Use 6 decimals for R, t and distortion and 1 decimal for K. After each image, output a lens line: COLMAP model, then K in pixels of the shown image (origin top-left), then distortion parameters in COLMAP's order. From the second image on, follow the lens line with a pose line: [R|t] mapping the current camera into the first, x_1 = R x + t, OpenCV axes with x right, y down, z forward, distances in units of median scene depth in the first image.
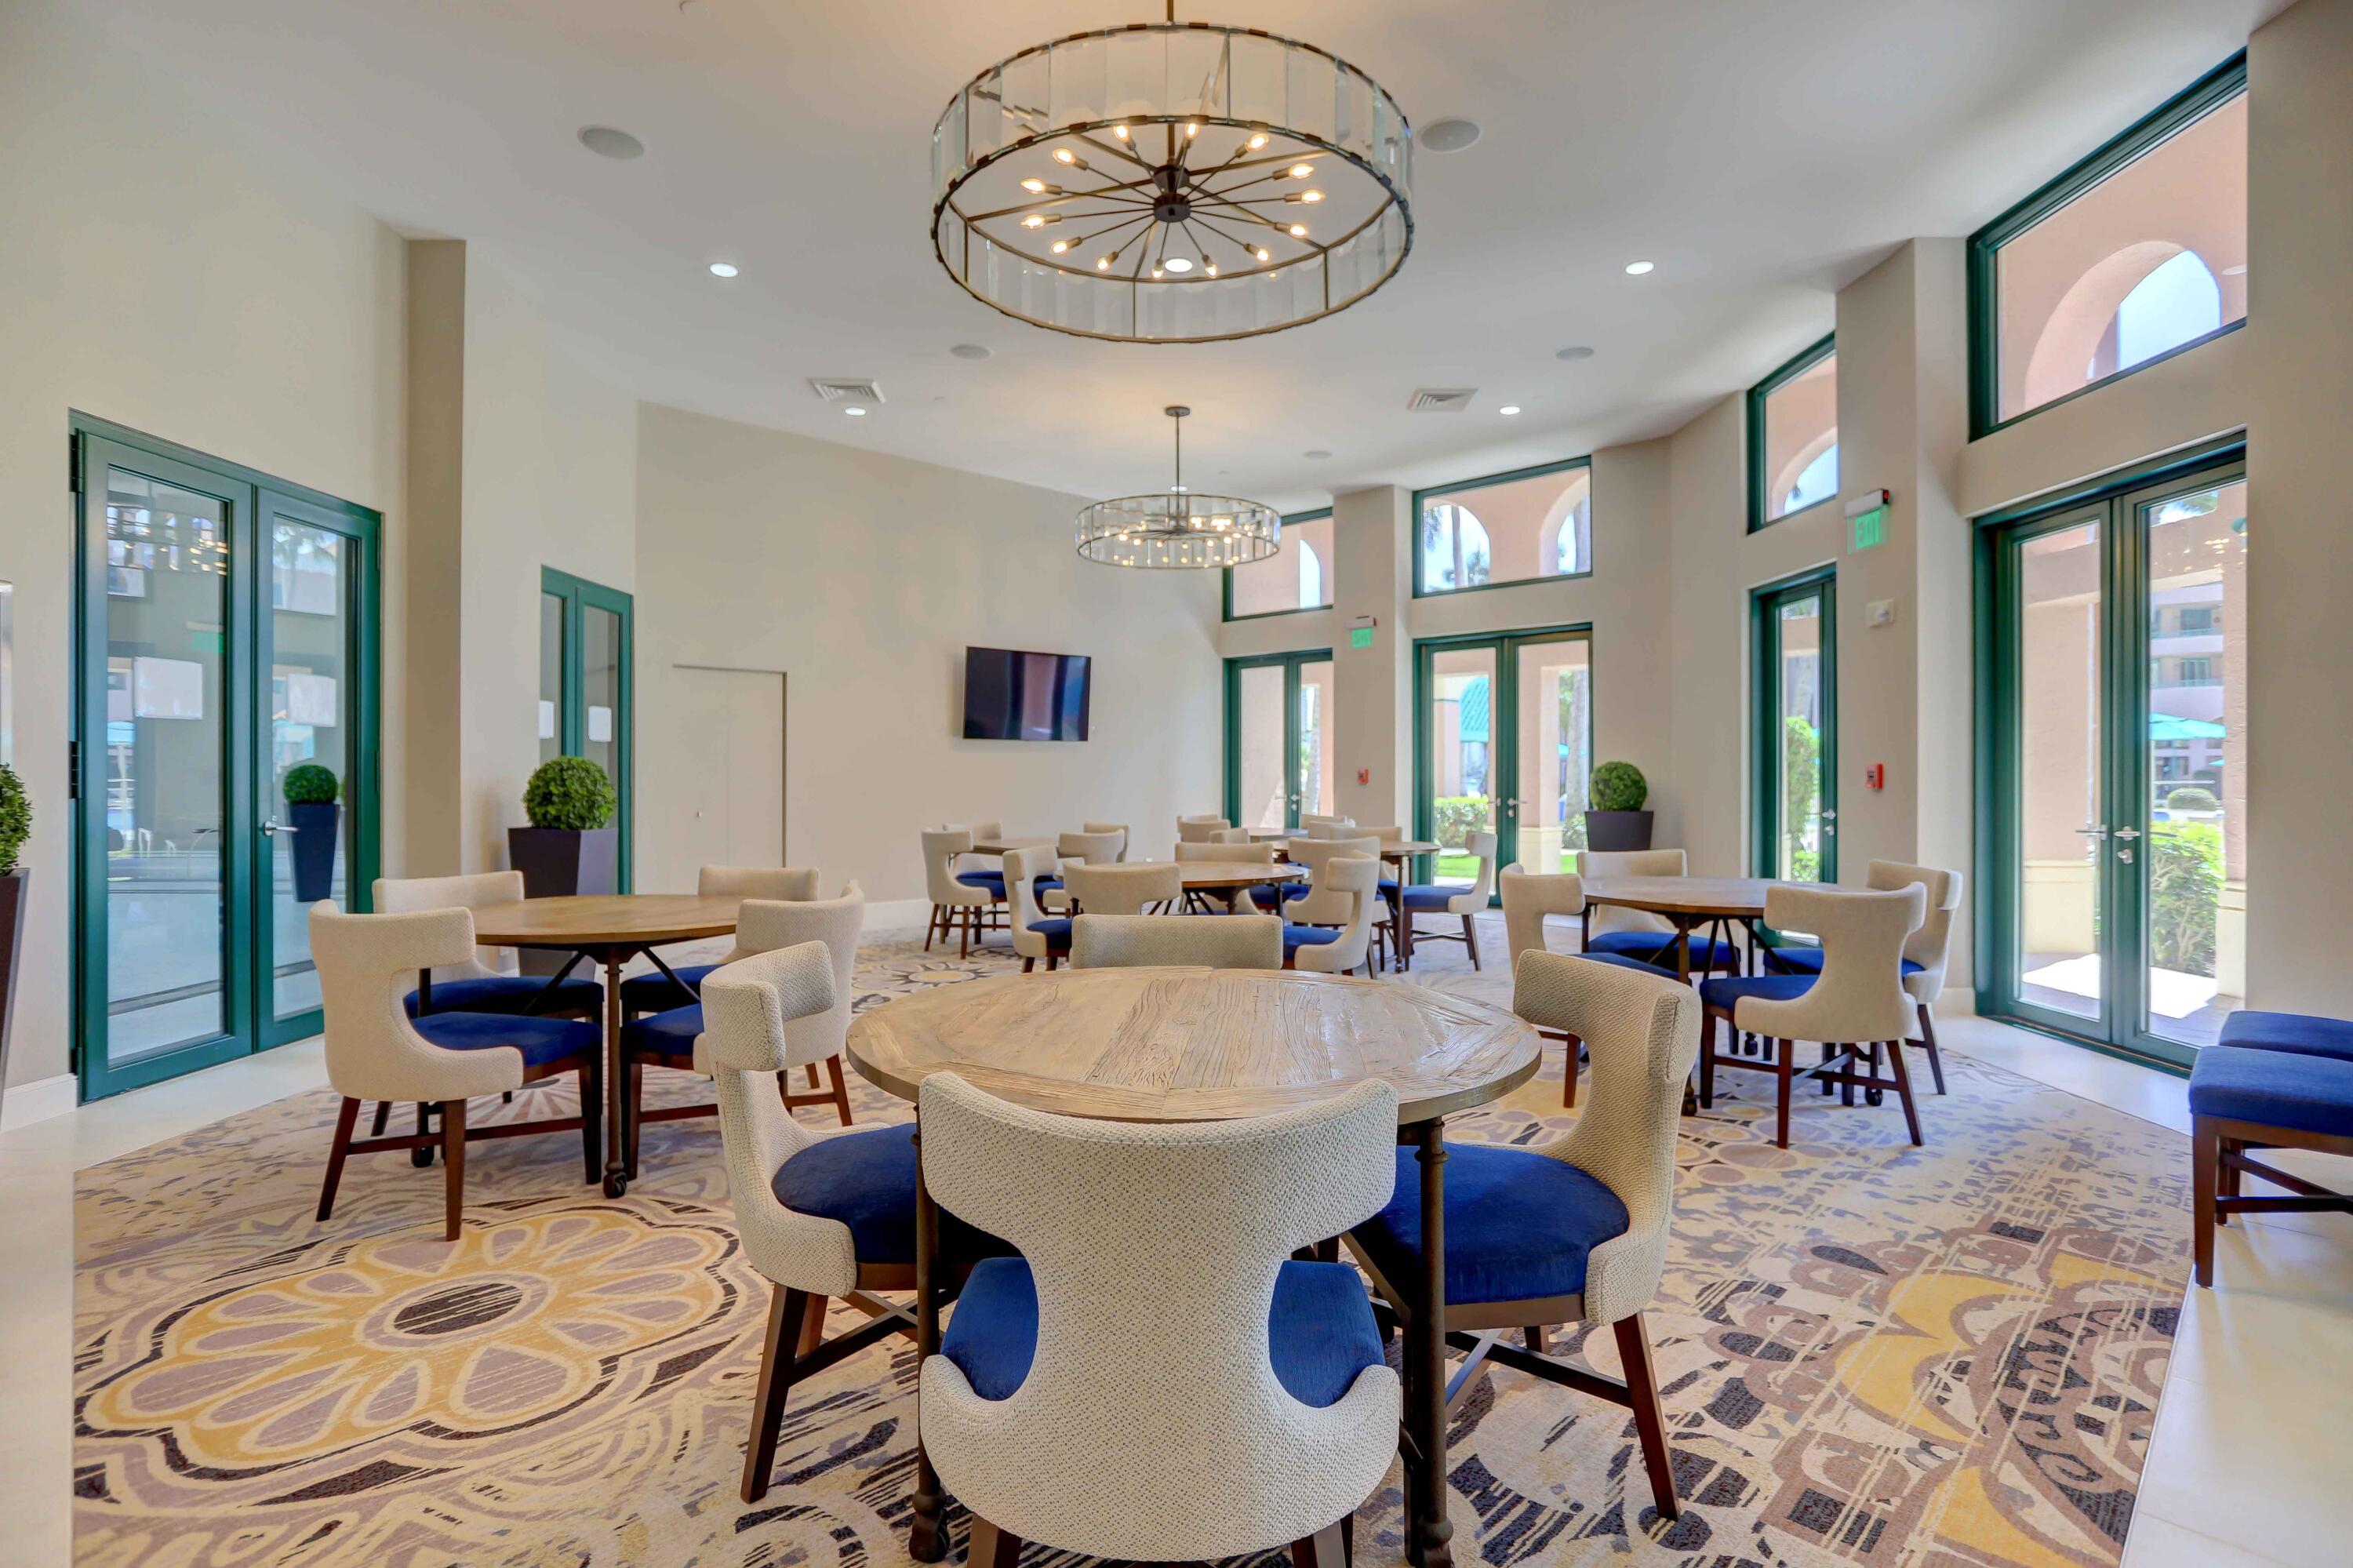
lens RADIAL K [[1188.5, 0, 1177.0], [0, 1188.5, 767.5], [0, 0, 1]] dist [0.031905, 0.000158]
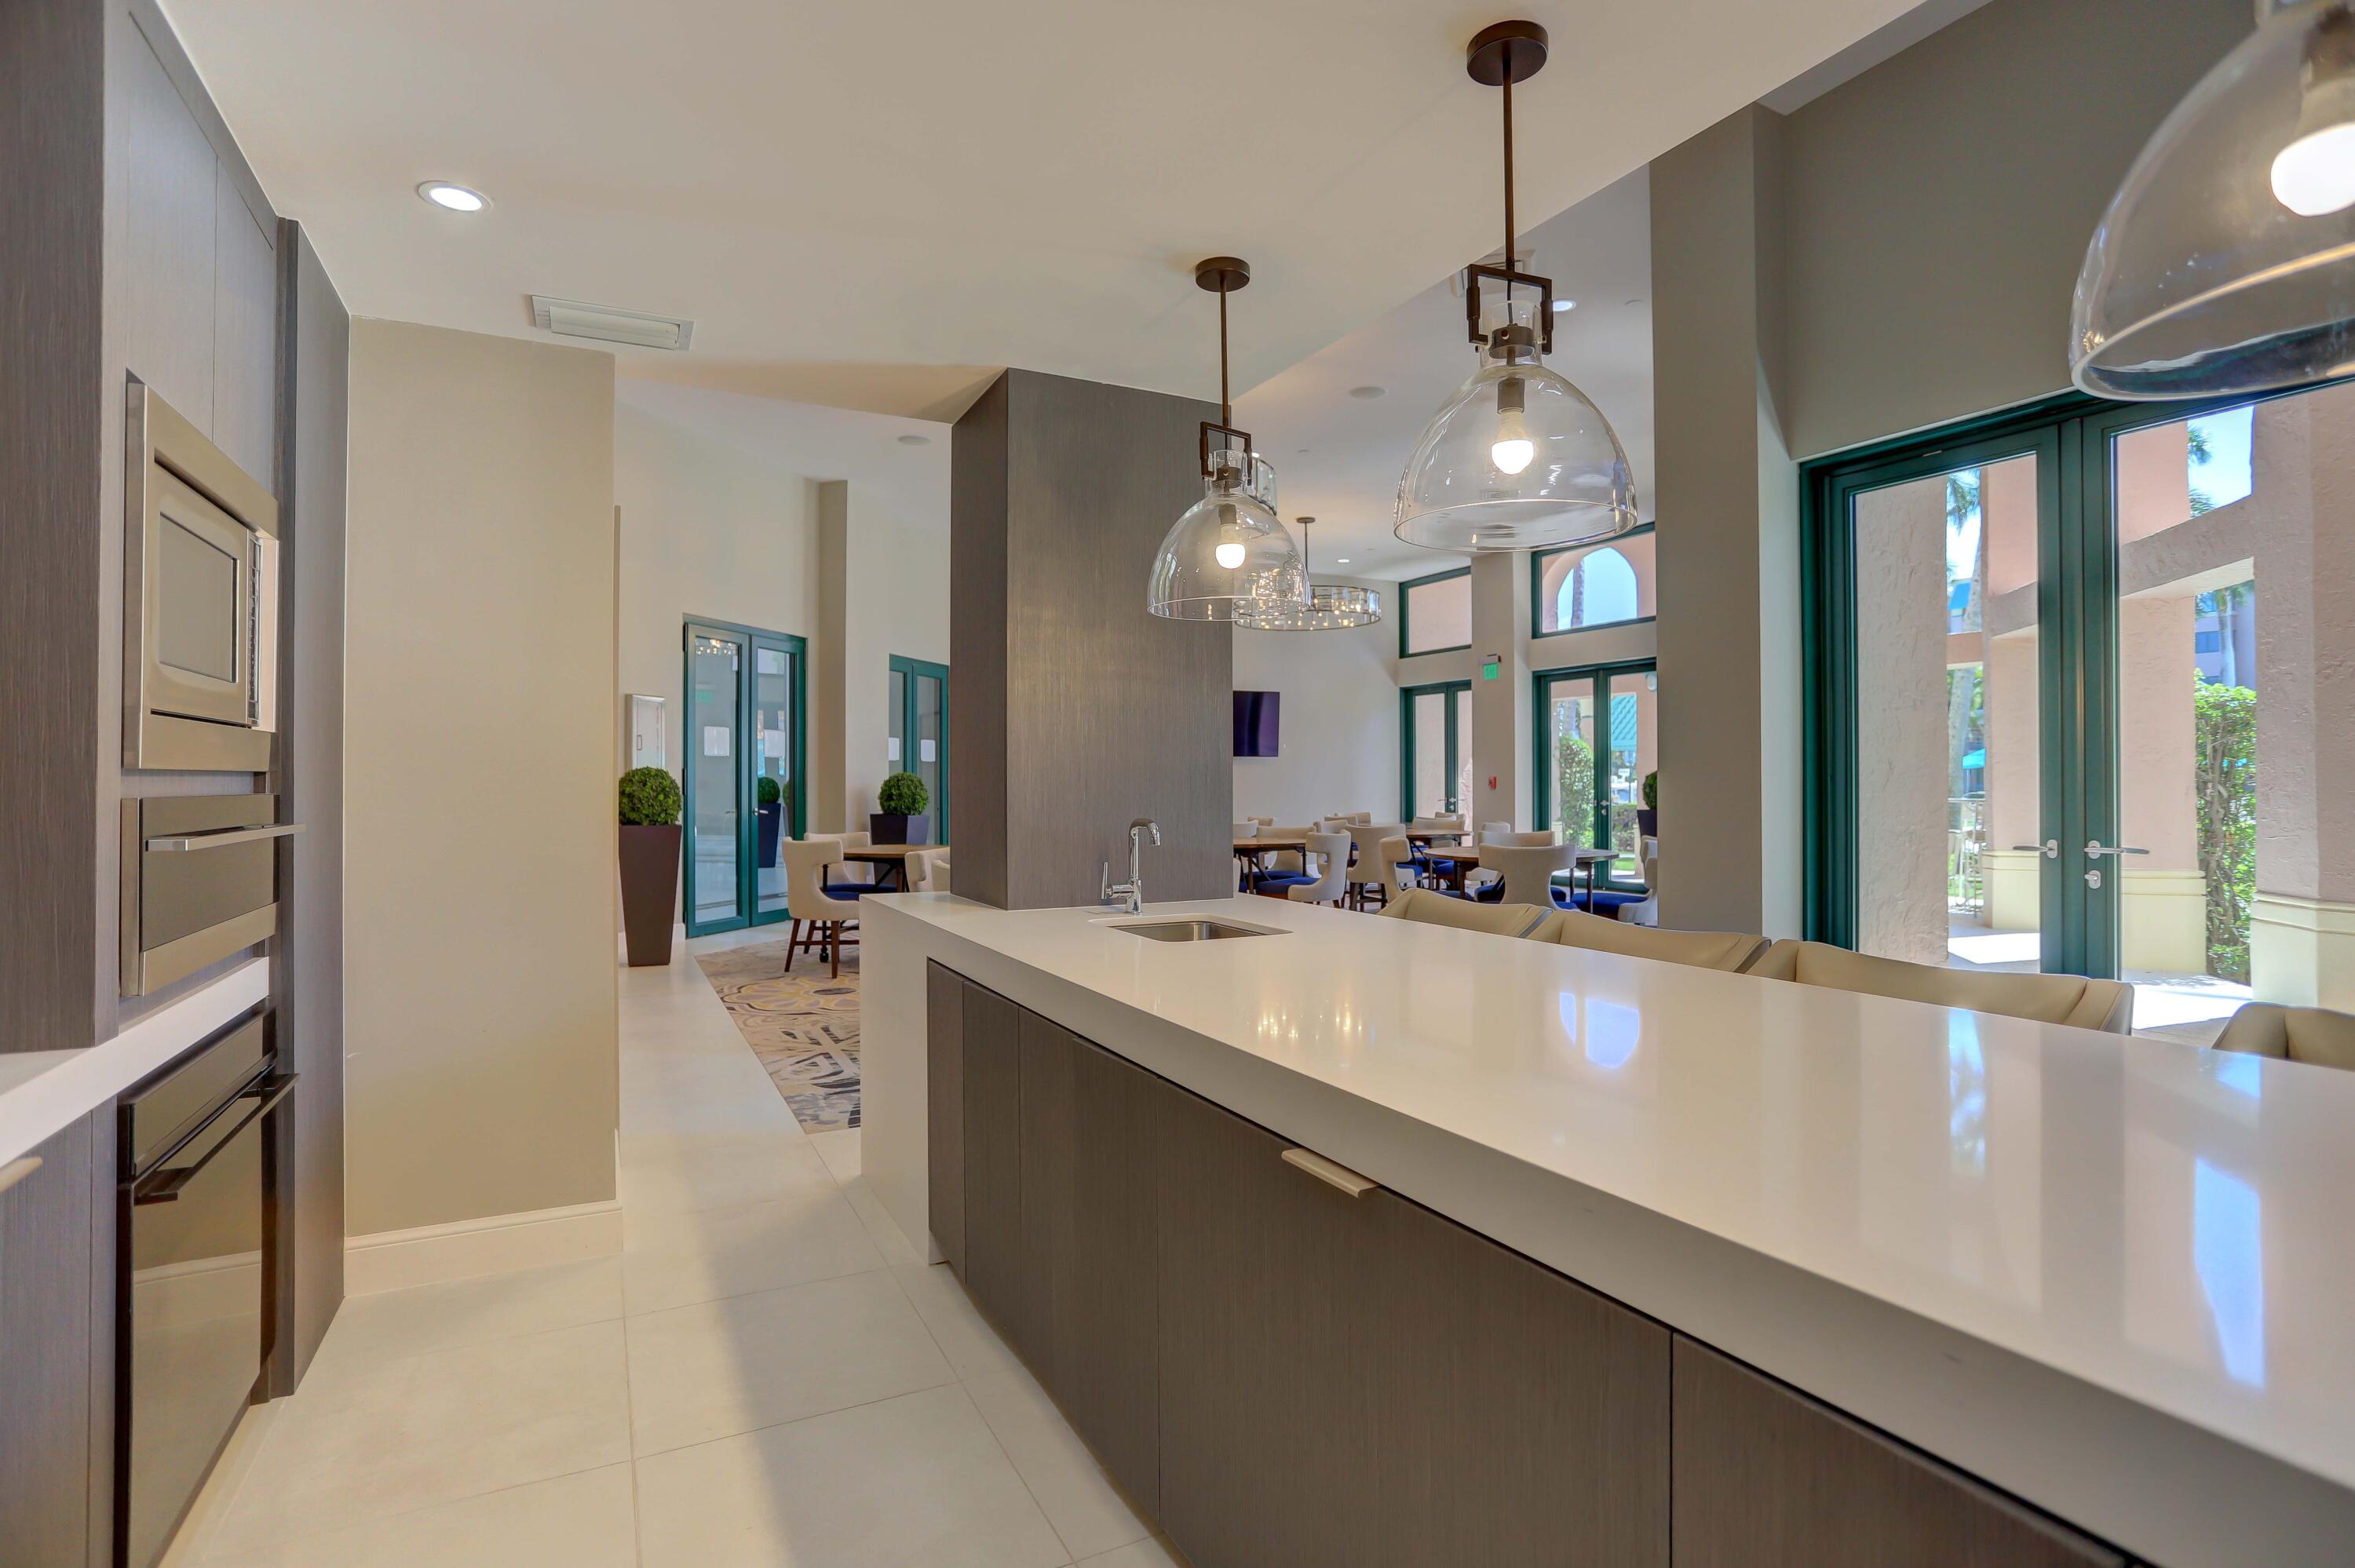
lens RADIAL K [[1151.8, 0, 1177.3], [0, 1151.8, 786.3], [0, 0, 1]] dist [0.000081, 0.000013]
pose [[0.962650, -0.002941, -0.270733, 0.288916], [0.004883, 0.999967, 0.006498, 0.002304], [0.270705, -0.007578, 0.962633, -0.431747]]
